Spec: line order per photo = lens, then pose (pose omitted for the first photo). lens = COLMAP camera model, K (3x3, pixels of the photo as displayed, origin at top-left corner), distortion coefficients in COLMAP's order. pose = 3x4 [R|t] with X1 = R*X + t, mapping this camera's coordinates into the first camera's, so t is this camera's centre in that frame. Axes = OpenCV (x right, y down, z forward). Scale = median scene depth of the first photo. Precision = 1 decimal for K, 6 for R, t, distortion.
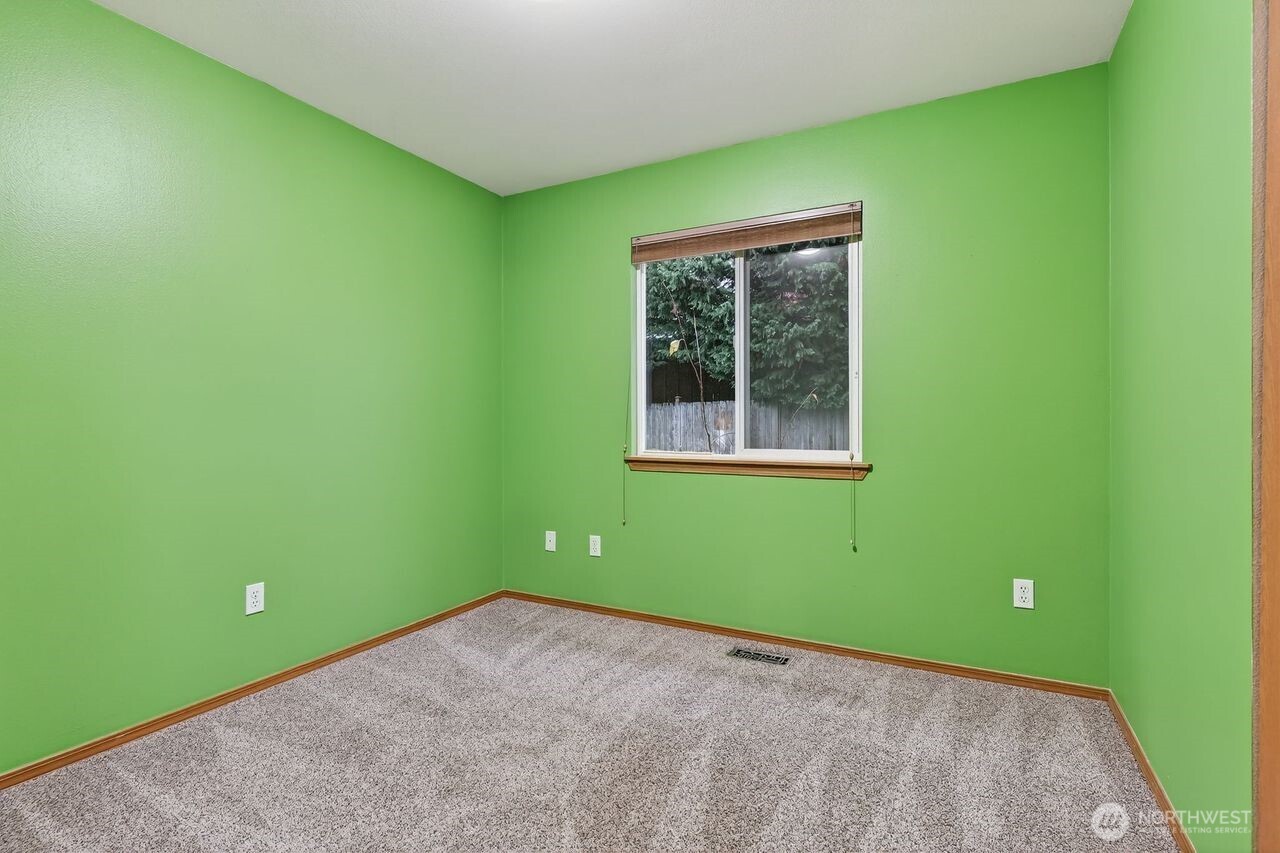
lens RADIAL K [[658.1, 0, 622.3], [0, 658.1, 414.7], [0, 0, 1]] dist [-0.001423, 0.000338]
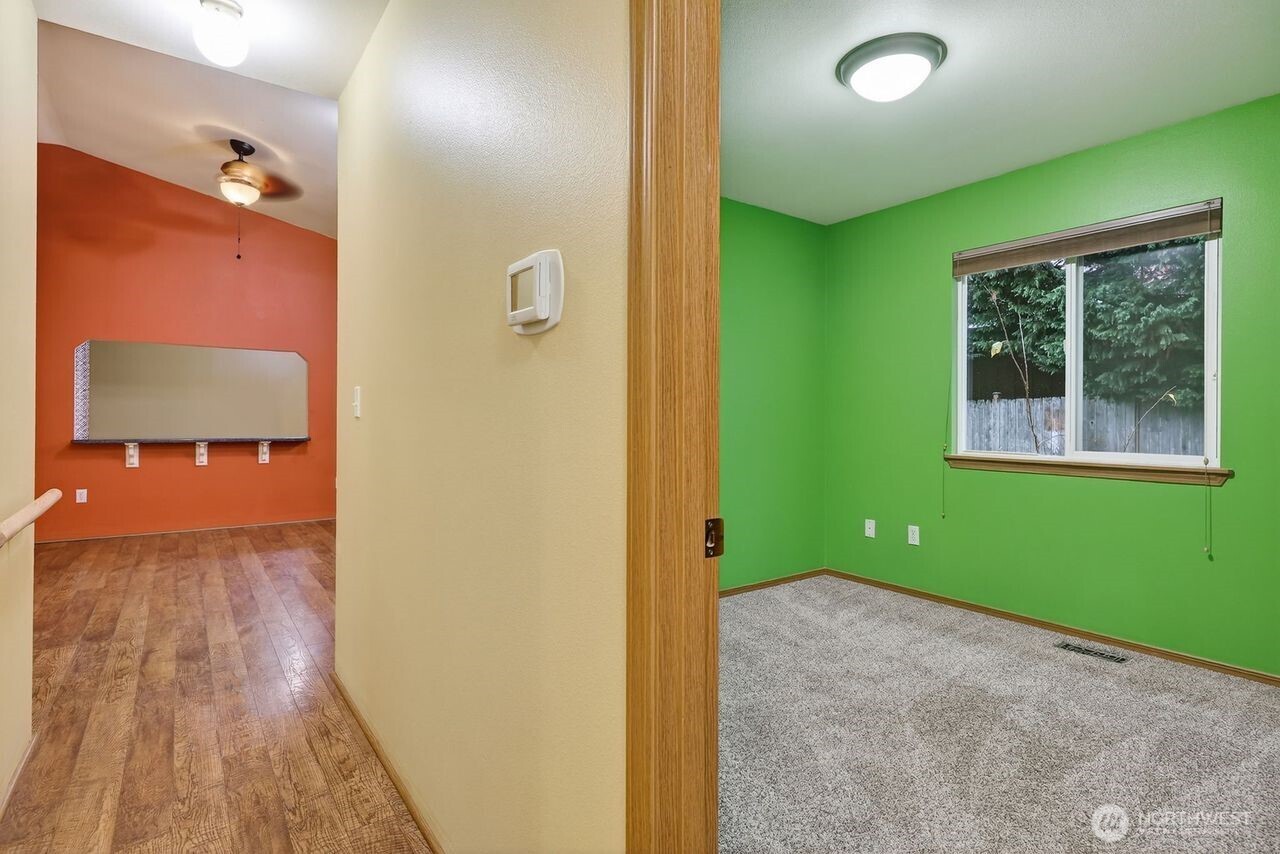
lens RADIAL K [[658.1, 0, 622.3], [0, 658.1, 415.2], [0, 0, 1]] dist [-0.001423, 0.000338]
pose [[0.908041, 0.005434, -0.418846, -0.024659], [-0.003281, 0.999977, 0.005861, -0.006527], [0.418869, -0.003948, 0.908038, -0.207944]]
